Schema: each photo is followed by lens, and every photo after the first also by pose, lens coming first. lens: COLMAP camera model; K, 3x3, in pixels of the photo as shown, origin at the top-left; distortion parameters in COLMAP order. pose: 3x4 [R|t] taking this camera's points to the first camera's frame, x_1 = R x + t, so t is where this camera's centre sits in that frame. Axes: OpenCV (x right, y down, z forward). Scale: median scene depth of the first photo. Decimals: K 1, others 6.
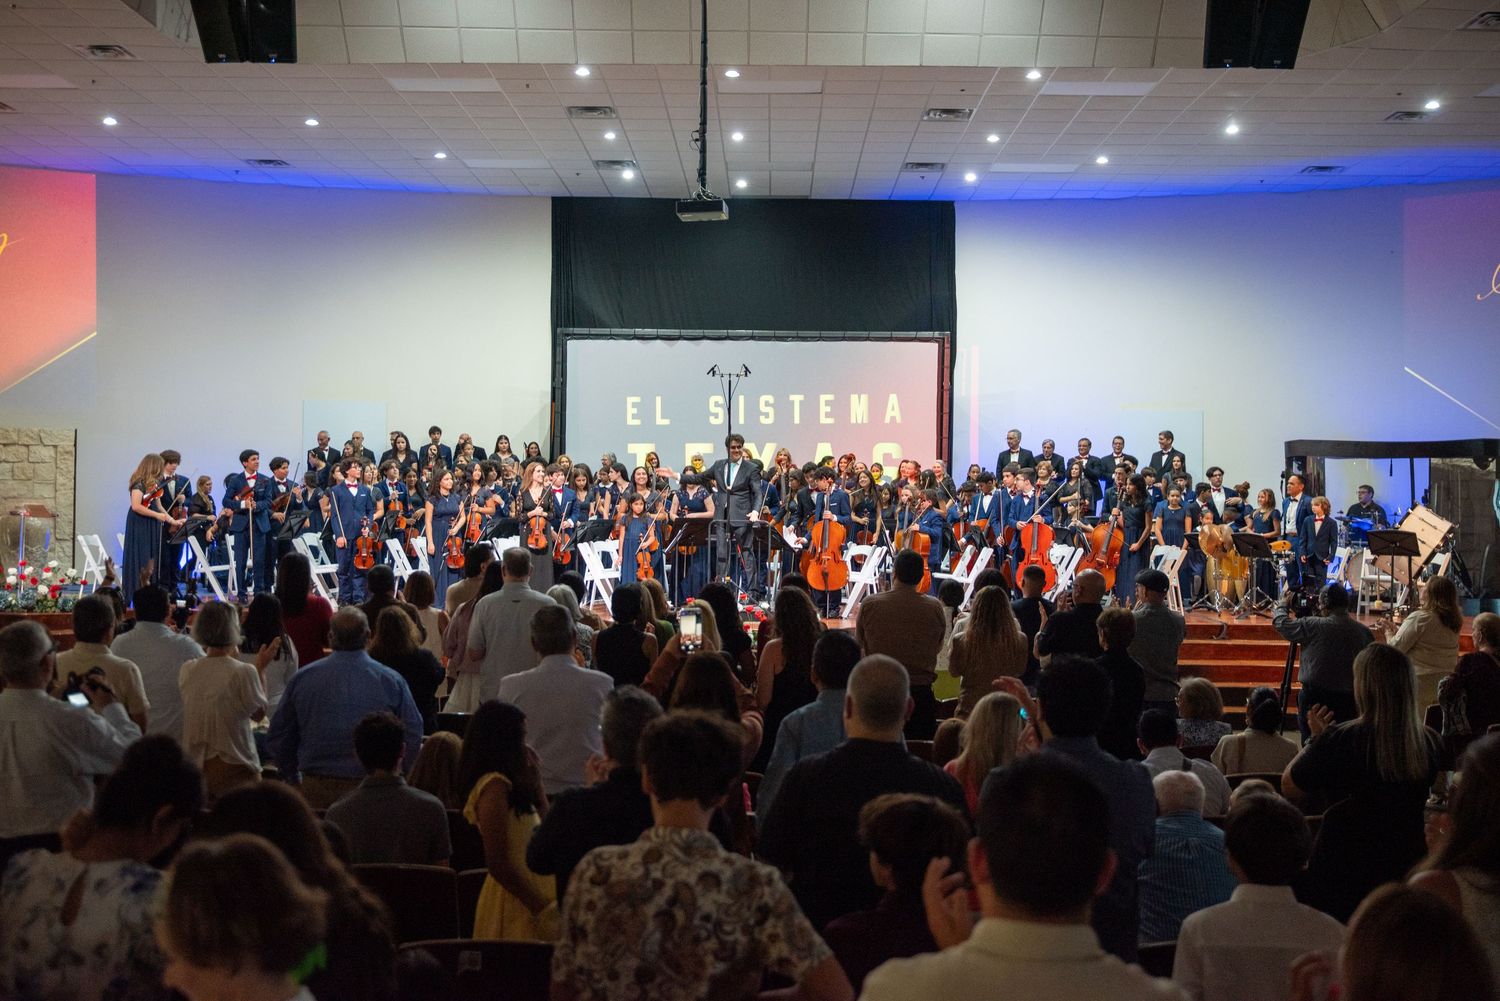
lens RADIAL K [[1582.6, 0, 744.1], [0, 1582.6, 487.8], [0, 0, 1]] dist [-0.008273, 0.000000]
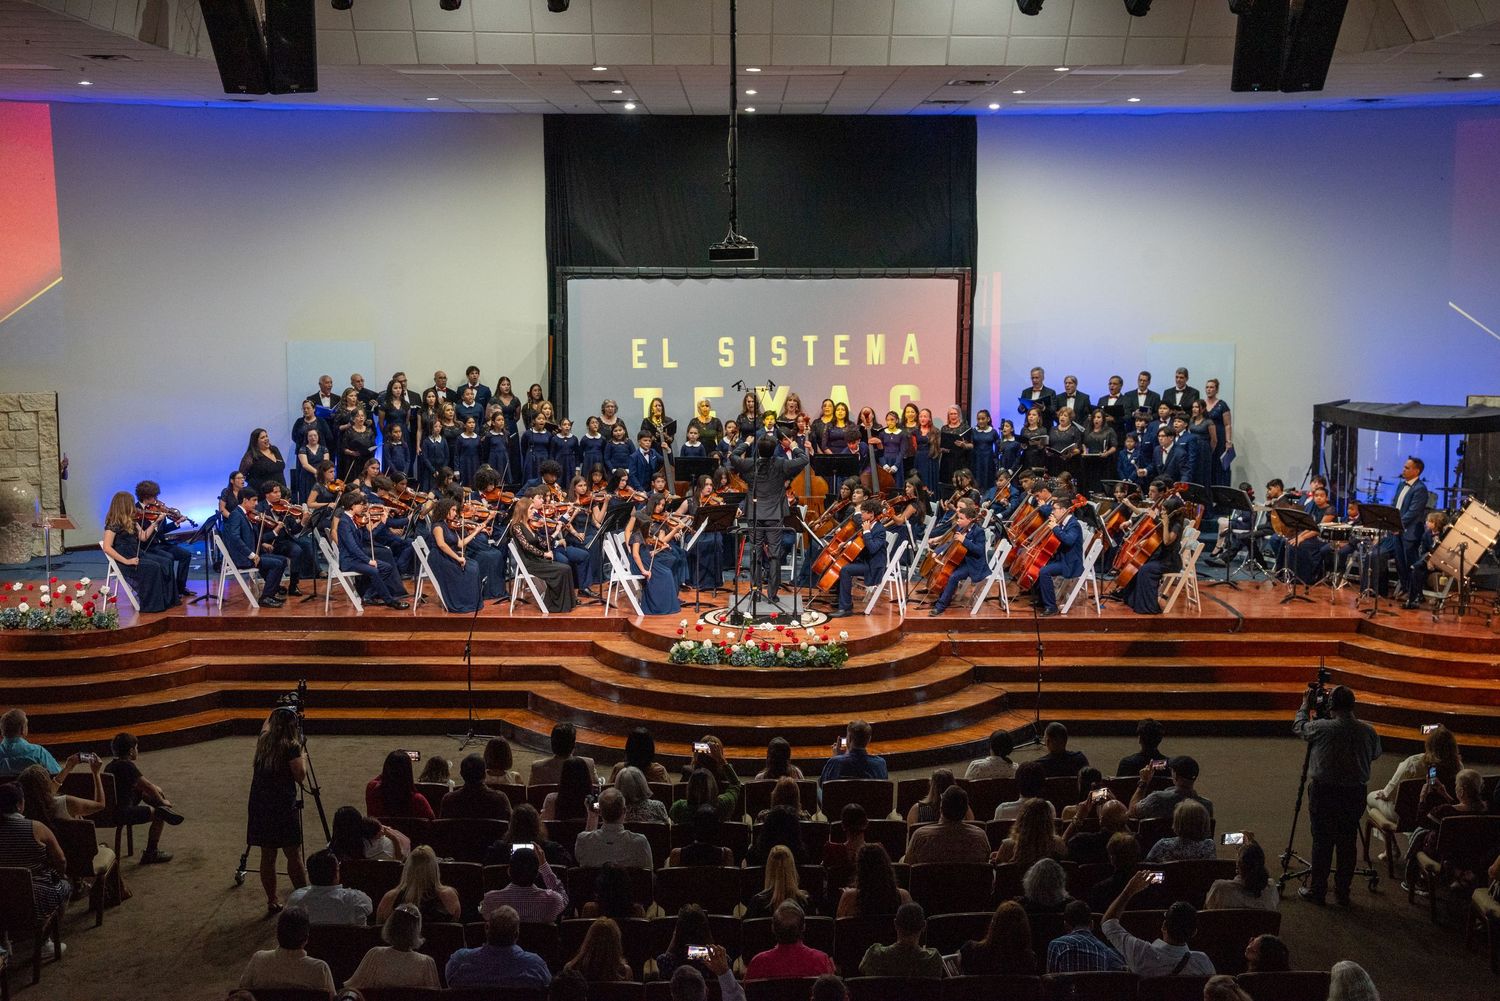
lens RADIAL K [[1911.7, 0, 751.0], [0, 1911.7, 499.1], [0, 0, 1]] dist [0.058020, 0.000000]
pose [[0.999716, -0.012563, 0.020239, -0.026911], [0.009637, 0.990296, 0.138642, -0.121251], [-0.021785, -0.138407, 0.990136, -0.154562]]
